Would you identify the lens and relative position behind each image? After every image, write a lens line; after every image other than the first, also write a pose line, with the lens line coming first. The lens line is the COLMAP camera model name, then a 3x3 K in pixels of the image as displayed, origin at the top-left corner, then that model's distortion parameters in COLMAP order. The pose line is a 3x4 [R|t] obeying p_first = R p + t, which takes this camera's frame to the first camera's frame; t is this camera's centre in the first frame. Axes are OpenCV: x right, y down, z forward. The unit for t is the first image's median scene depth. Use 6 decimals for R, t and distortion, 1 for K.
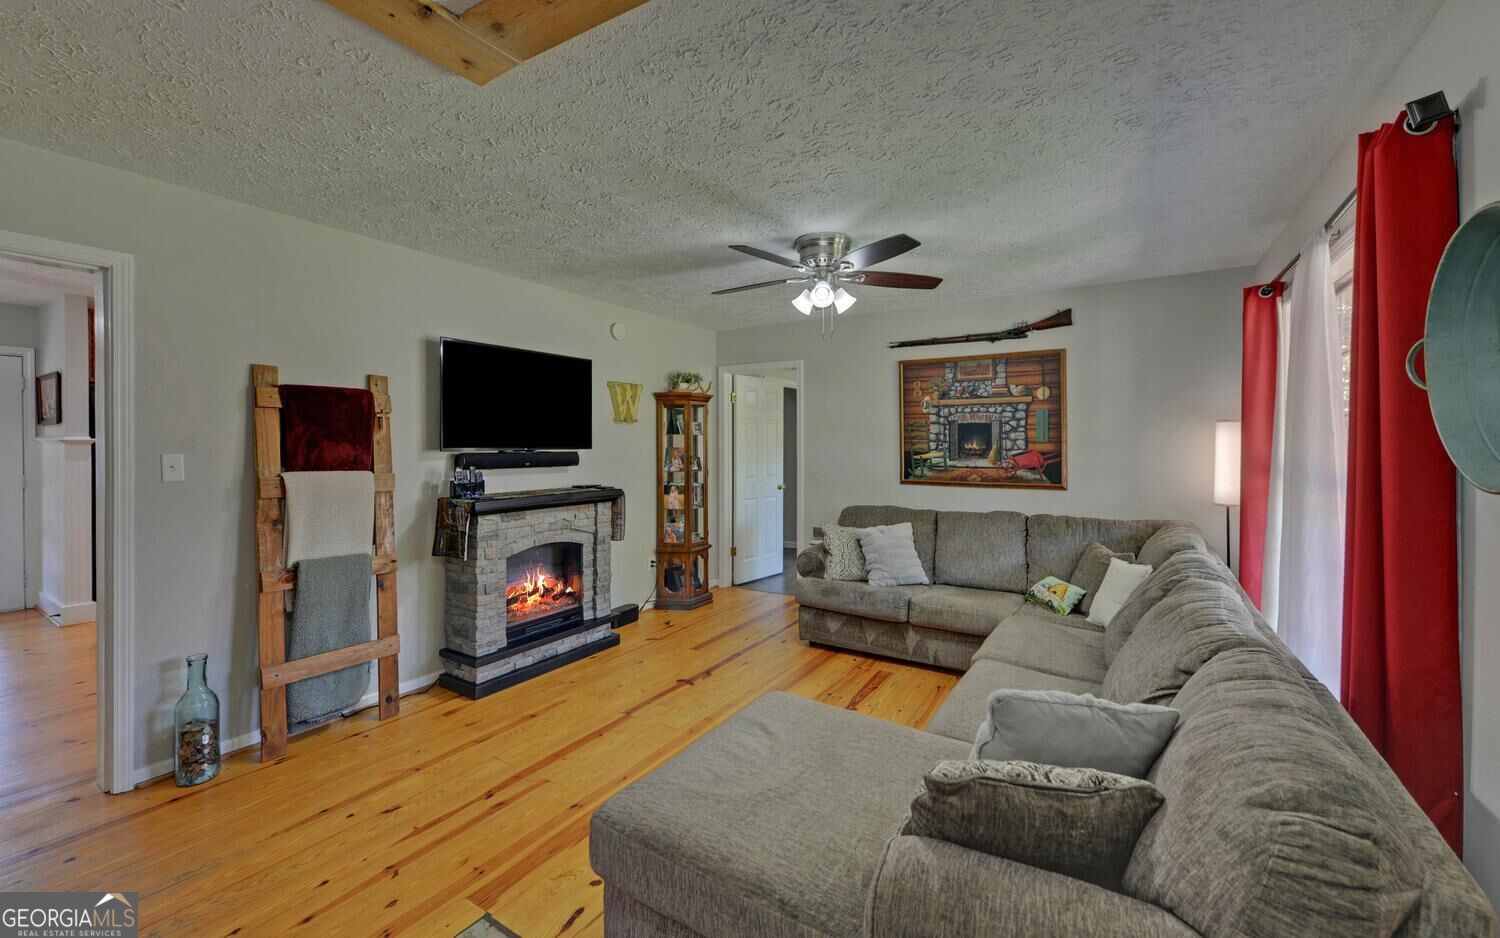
lens RADIAL K [[597.6, 0, 722.0], [0, 597.6, 432.6], [0, 0, 1]] dist [-0.013742, -0.000134]
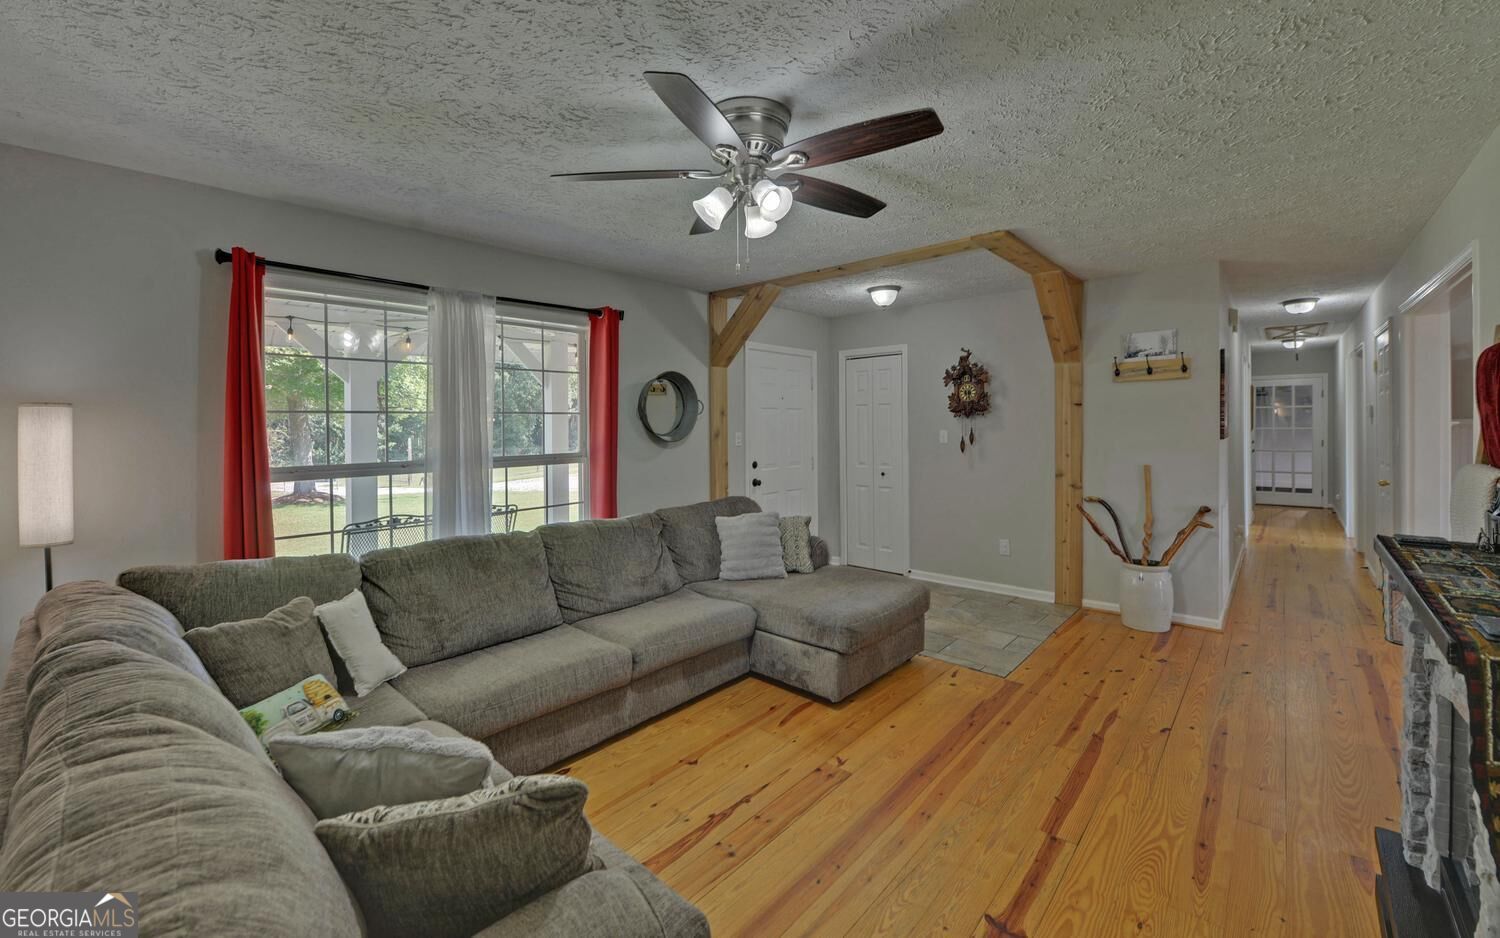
lens RADIAL K [[610.9, 0, 749.9], [0, 610.9, 430.5], [0, 0, 1]] dist [-0.009693, 0.000028]
pose [[-0.992628, 0.011238, 0.120677, 0.065808], [0.010867, 0.999934, -0.003730, 0.012767], [-0.120711, -0.002391, -0.992685, 1.246403]]
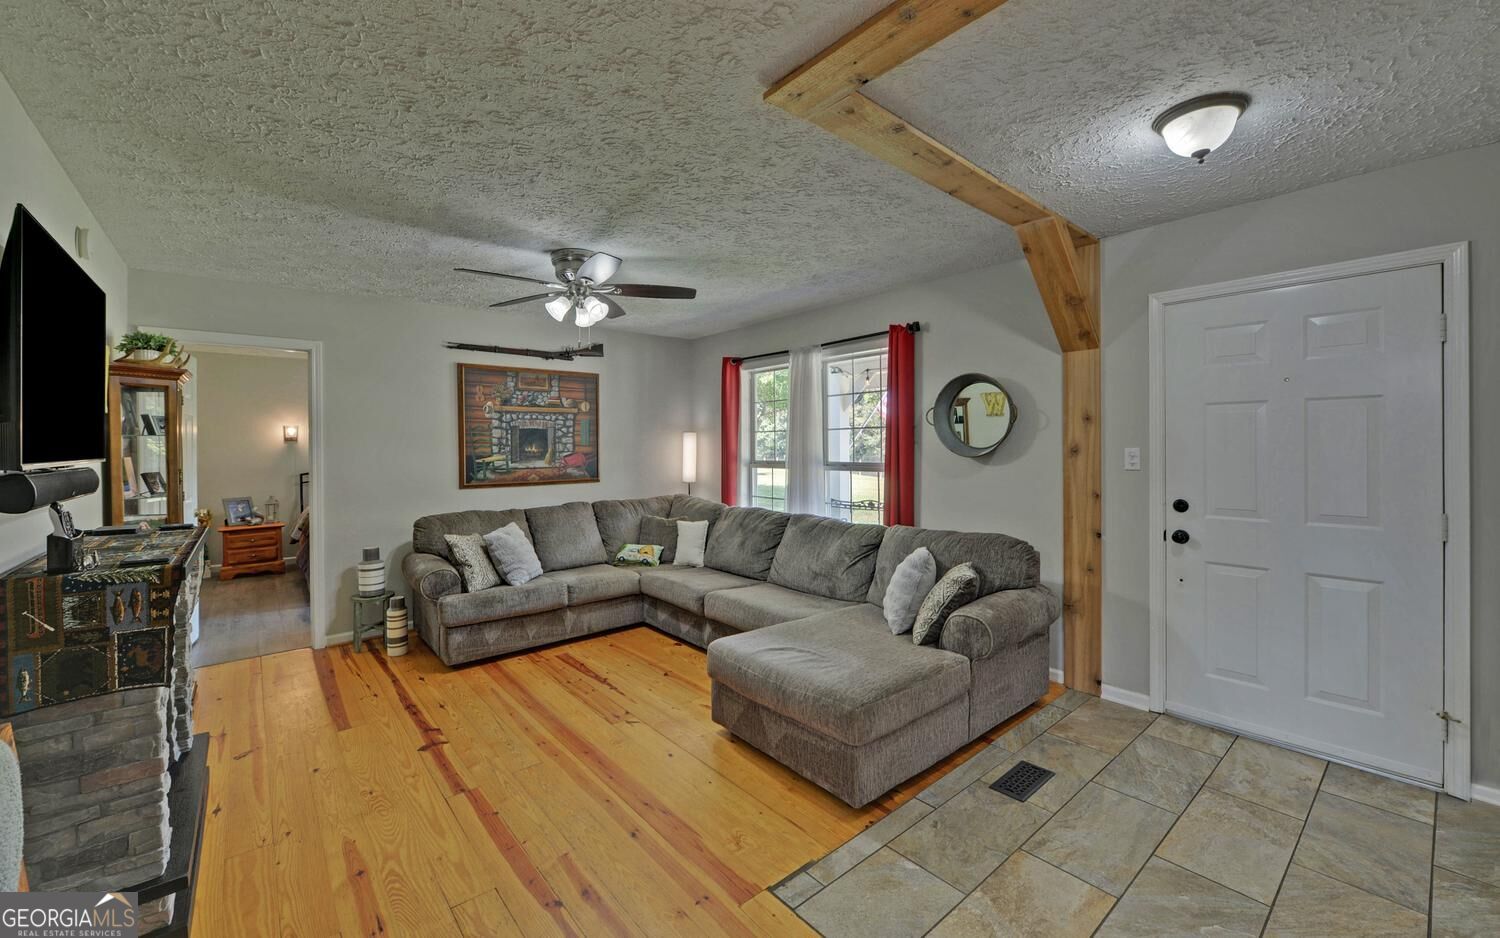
lens RADIAL K [[606.7, 0, 753.1], [0, 606.7, 438.0], [0, 0, 1]] dist [-0.014551, -0.000387]
pose [[0.271378, 0.010098, 0.962420, -0.597732], [-0.006675, 0.999941, -0.008609, 0.009116], [-0.962450, -0.004087, 0.271429, 0.305806]]
